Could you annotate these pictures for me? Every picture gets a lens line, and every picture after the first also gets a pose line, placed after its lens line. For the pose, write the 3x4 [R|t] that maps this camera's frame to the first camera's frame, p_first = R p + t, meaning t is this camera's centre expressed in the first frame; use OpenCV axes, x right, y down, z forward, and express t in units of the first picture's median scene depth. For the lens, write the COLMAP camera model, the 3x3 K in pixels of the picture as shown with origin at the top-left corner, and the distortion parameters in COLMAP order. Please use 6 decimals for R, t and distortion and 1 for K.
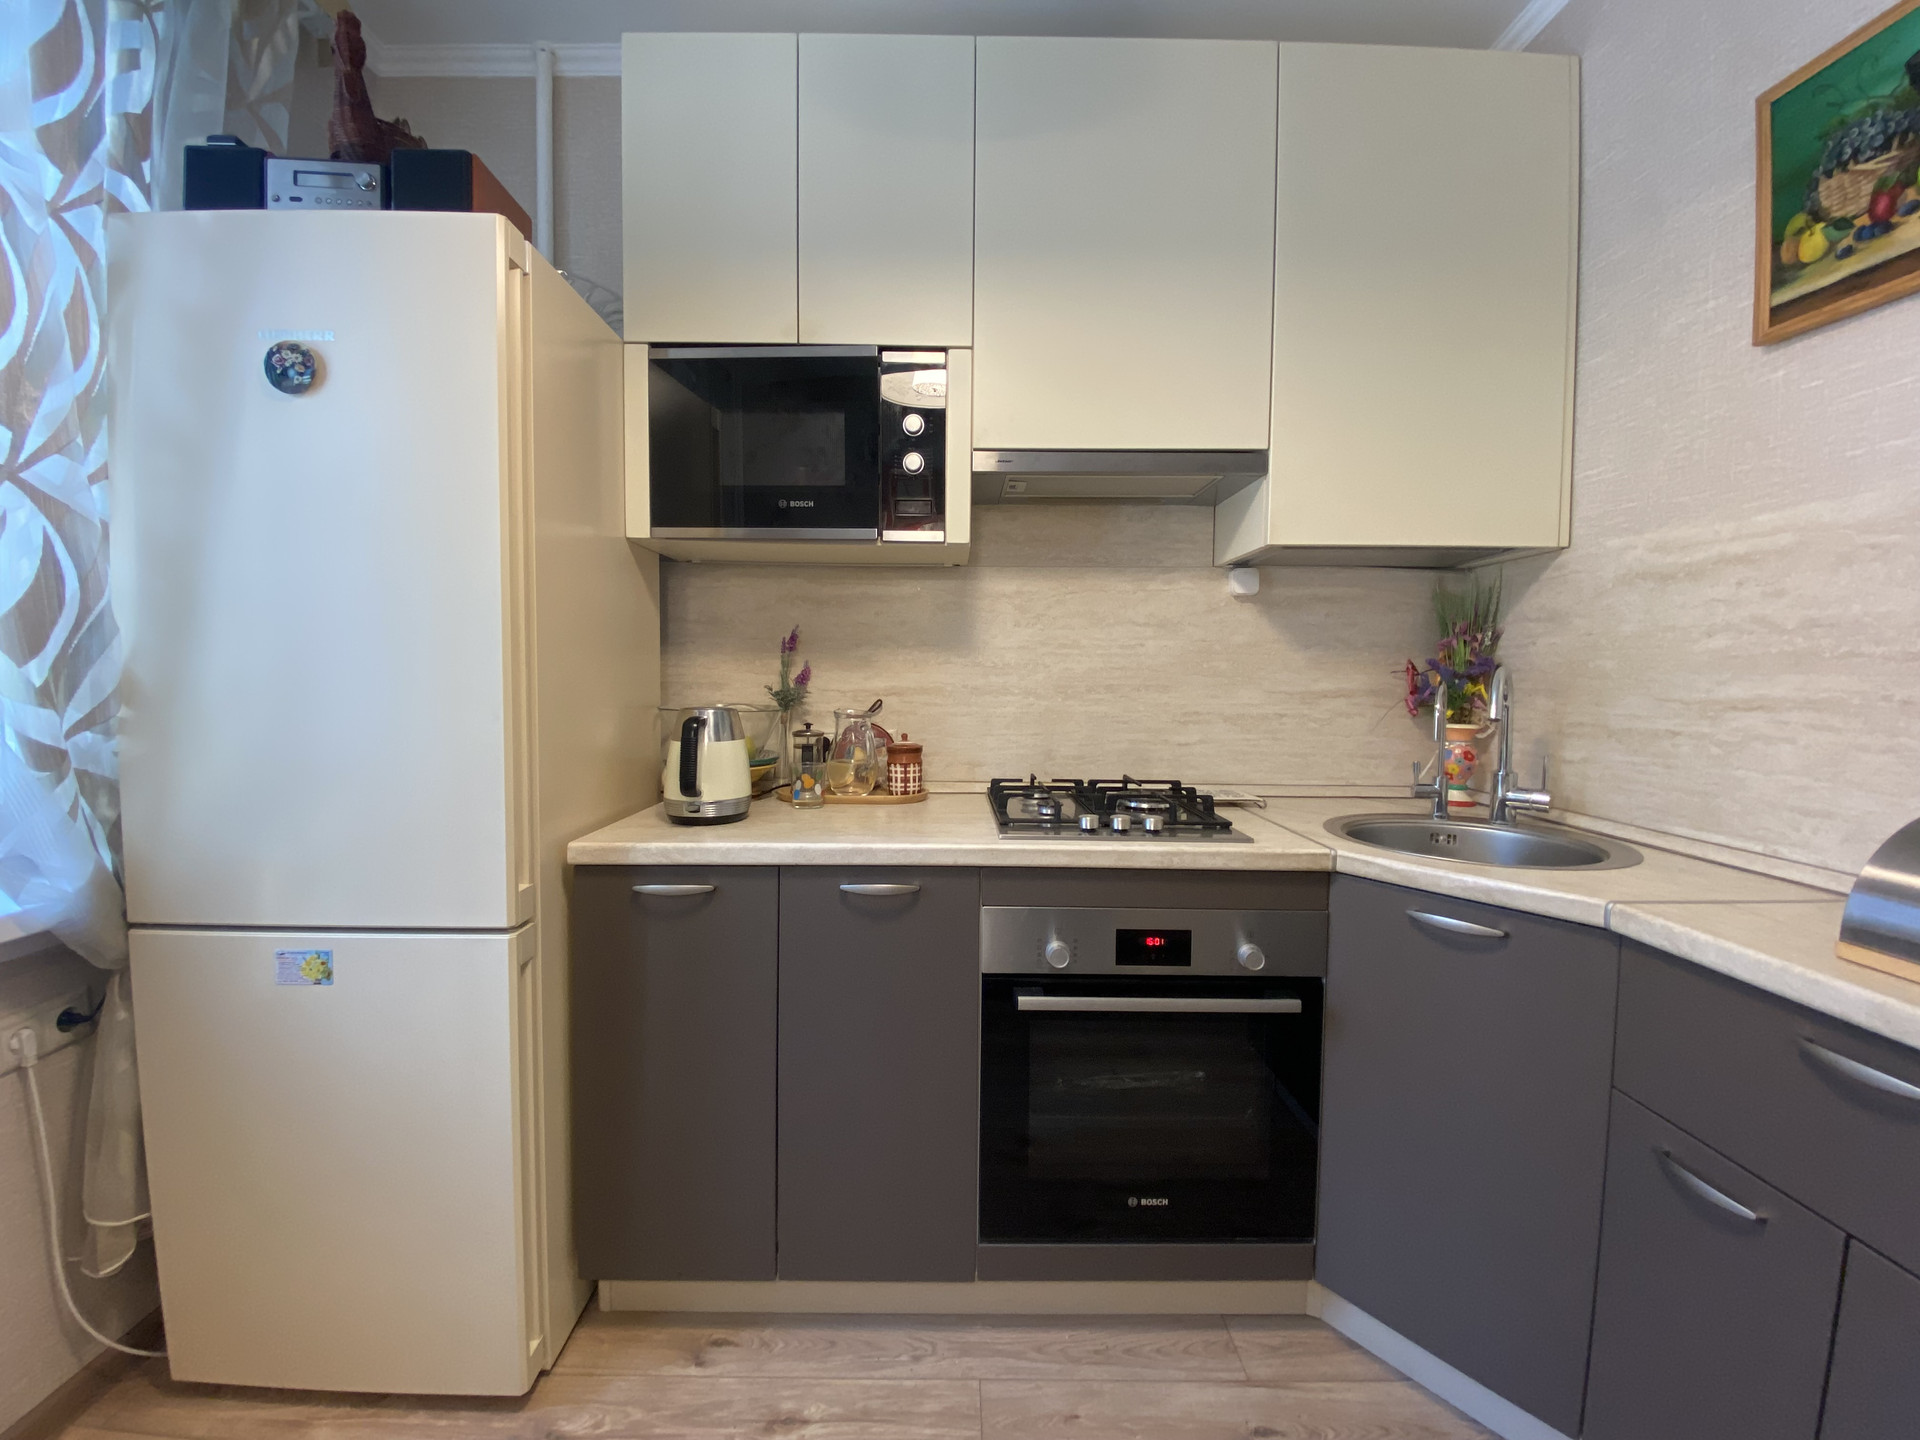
lens RADIAL K [[747.5, 0, 960.0], [0, 747.5, 720.0], [0, 0, 1]] dist [0.023029, -0.024692]
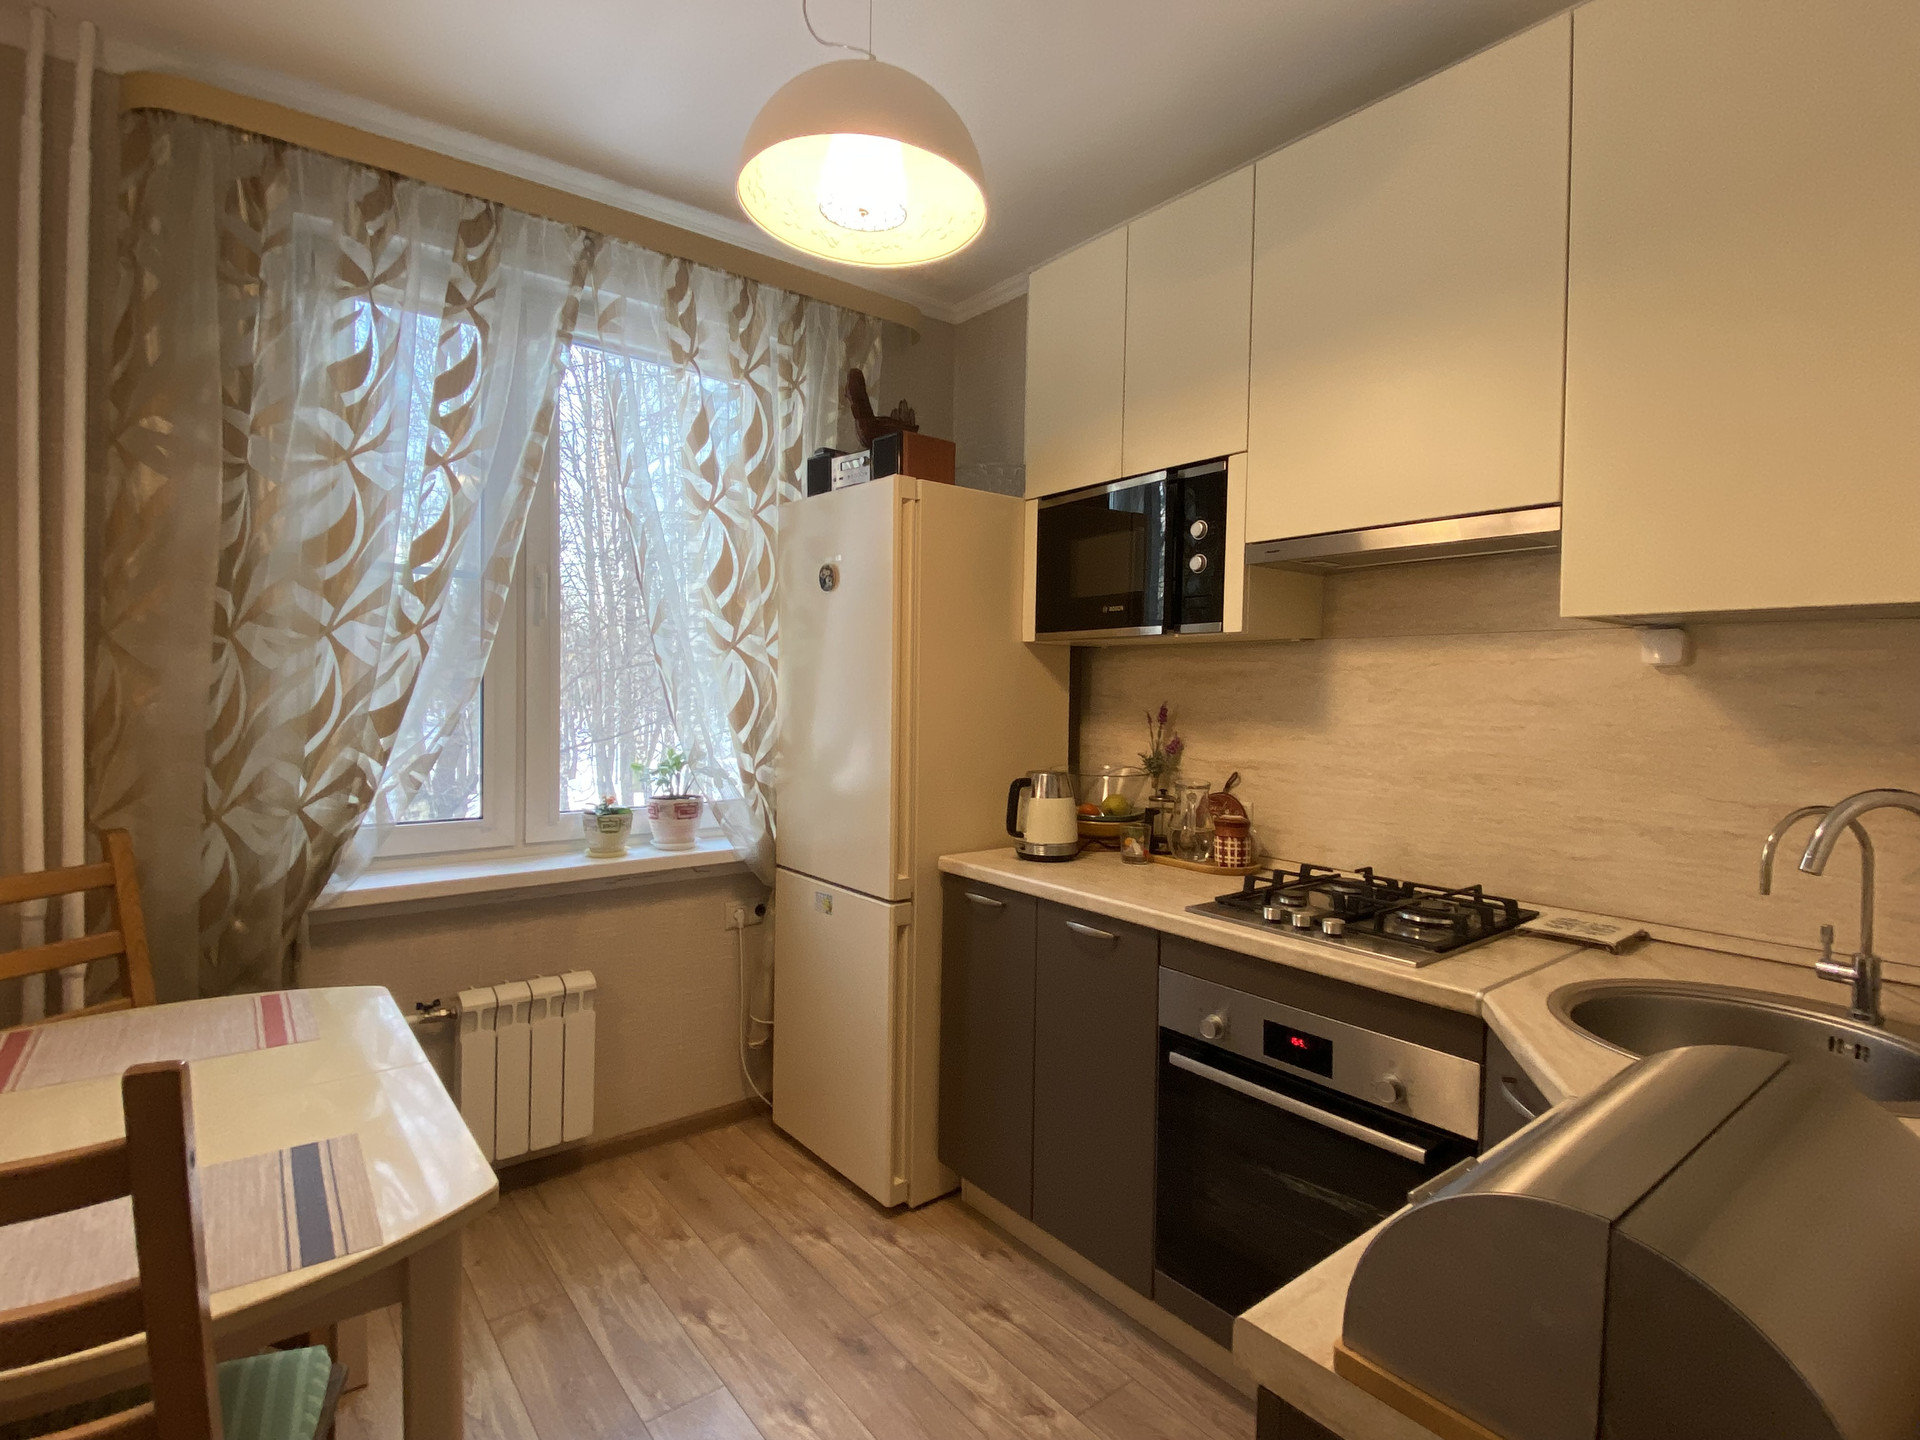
lens RADIAL K [[935.3, 0, 960.0], [0, 935.3, 720.0], [0, 0, 1]] dist [0.013749, -0.028792]
pose [[0.614793, 0.027138, -0.788221, 0.842037], [-0.057382, 0.998298, -0.010385, -0.080198], [0.786598, 0.051614, 0.615304, -0.117986]]
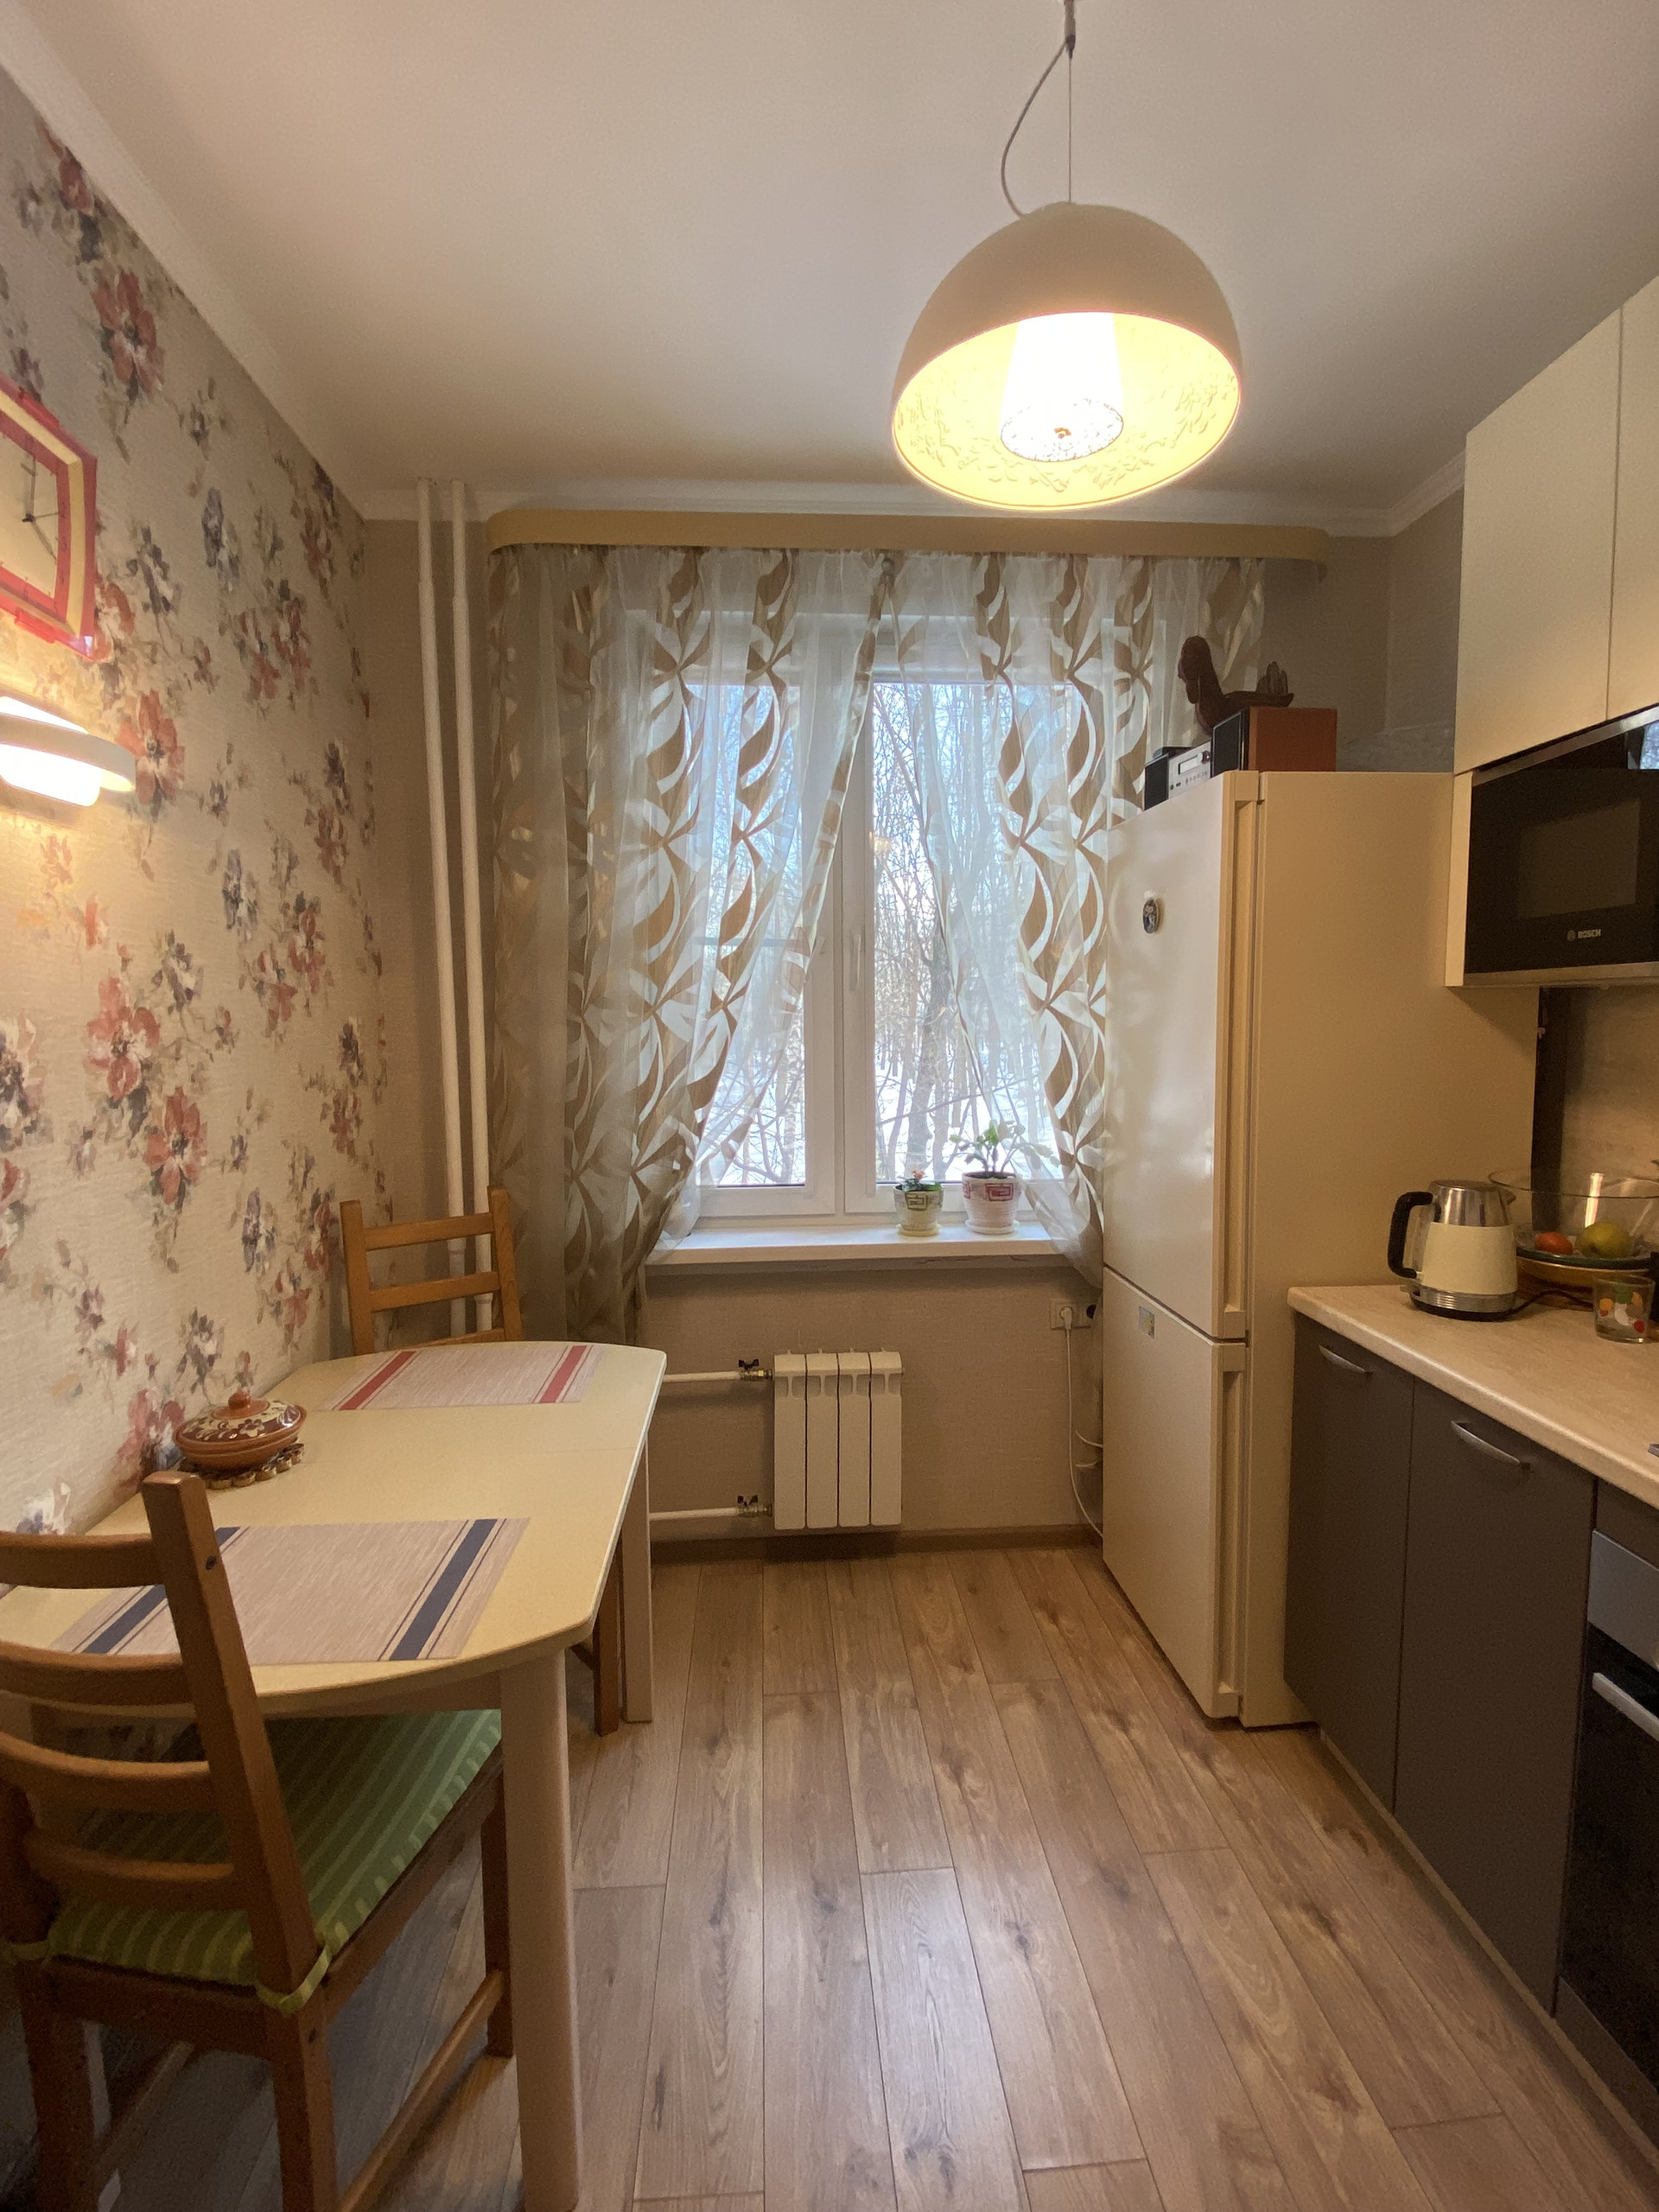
lens RADIAL K [[1001.0, 0, 829.5], [0, 1001.0, 1106.0], [0, 0, 1]] dist [0.039941, -0.054635]
pose [[0.053613, 0.079307, -0.995408, 0.782628], [-0.052459, 0.995688, 0.076504, -0.156720], [0.997183, 0.048116, 0.057542, 0.190345]]
